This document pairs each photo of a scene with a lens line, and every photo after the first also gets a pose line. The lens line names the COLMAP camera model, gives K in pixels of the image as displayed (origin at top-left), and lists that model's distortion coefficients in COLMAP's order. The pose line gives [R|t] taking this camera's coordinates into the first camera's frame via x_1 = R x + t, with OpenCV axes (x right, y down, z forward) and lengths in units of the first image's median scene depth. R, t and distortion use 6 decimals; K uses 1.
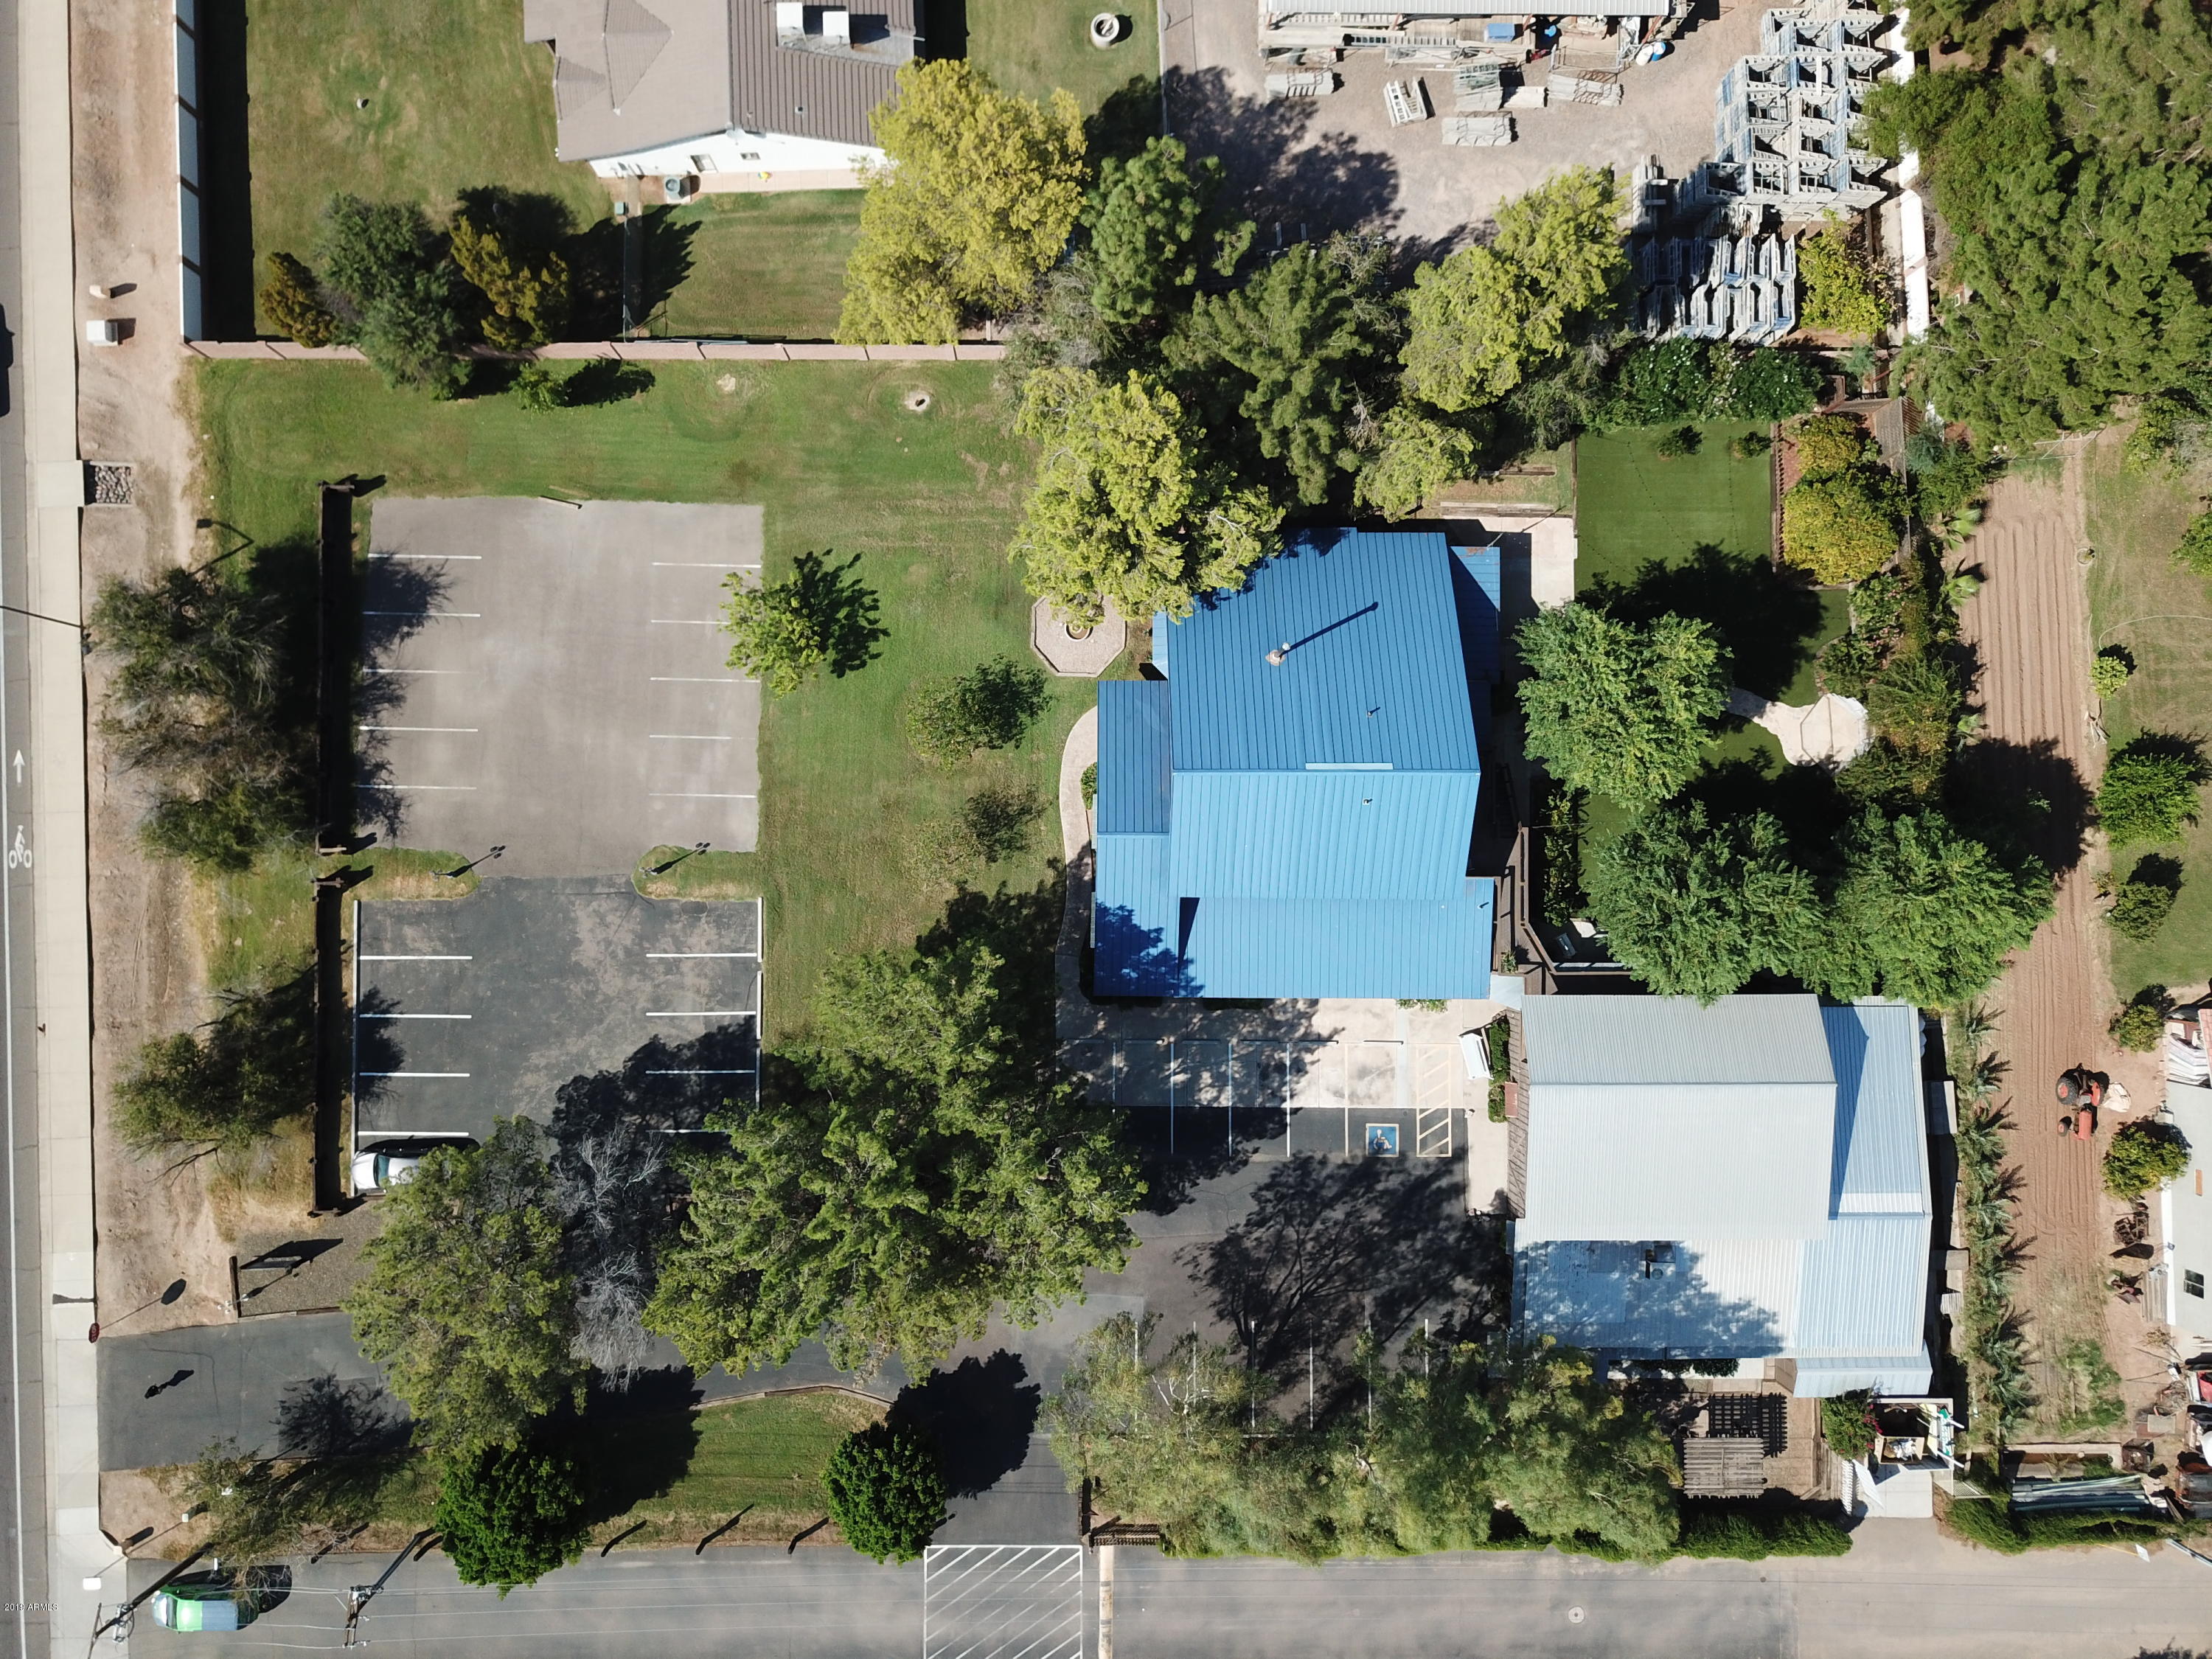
lens RADIAL K [[1700.0, 0, 1098.0], [0, 1700.0, 822.2], [0, 0, 1]] dist [-0.003793, 0.010110]
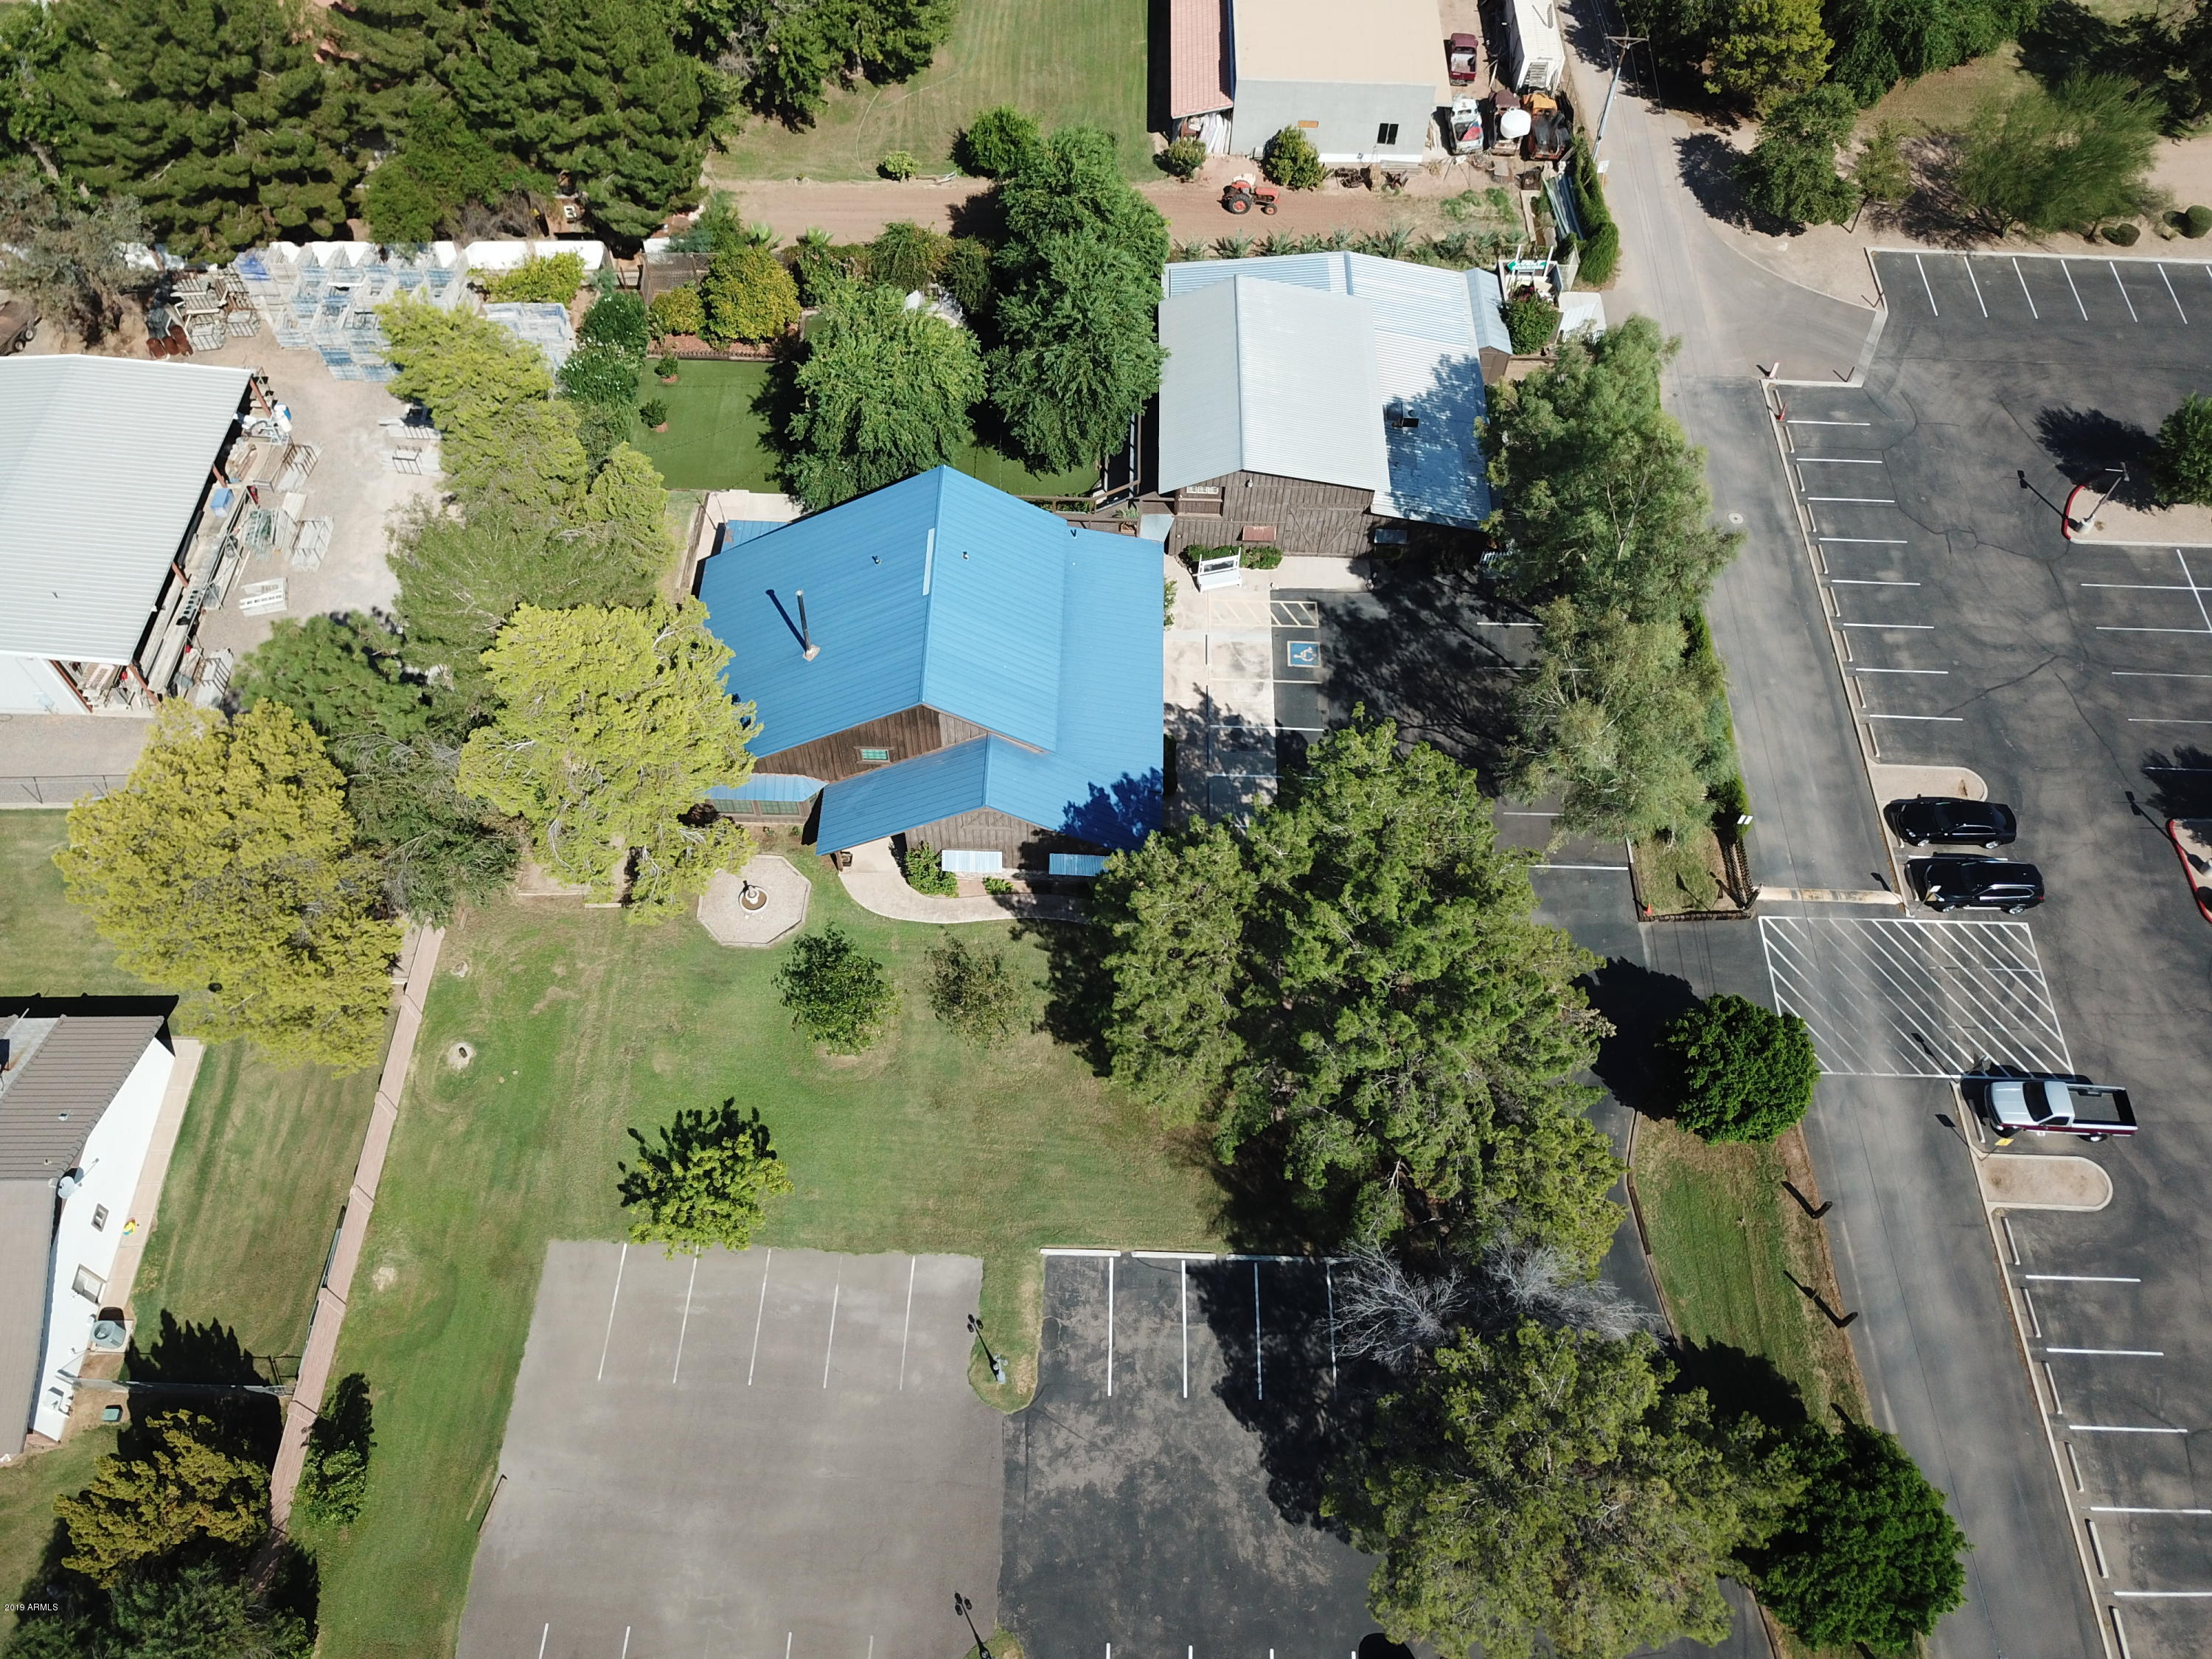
lens RADIAL K [[1700.0, 0, 1096.3], [0, 1700.0, 811.6], [0, 0, 1]] dist [-0.003793, 0.010110]
pose [[0.020629, -0.843534, 0.536679, -0.459783], [0.998534, 0.044254, 0.031175, 0.036934], [-0.050048, 0.535249, 0.843210, 0.211116]]
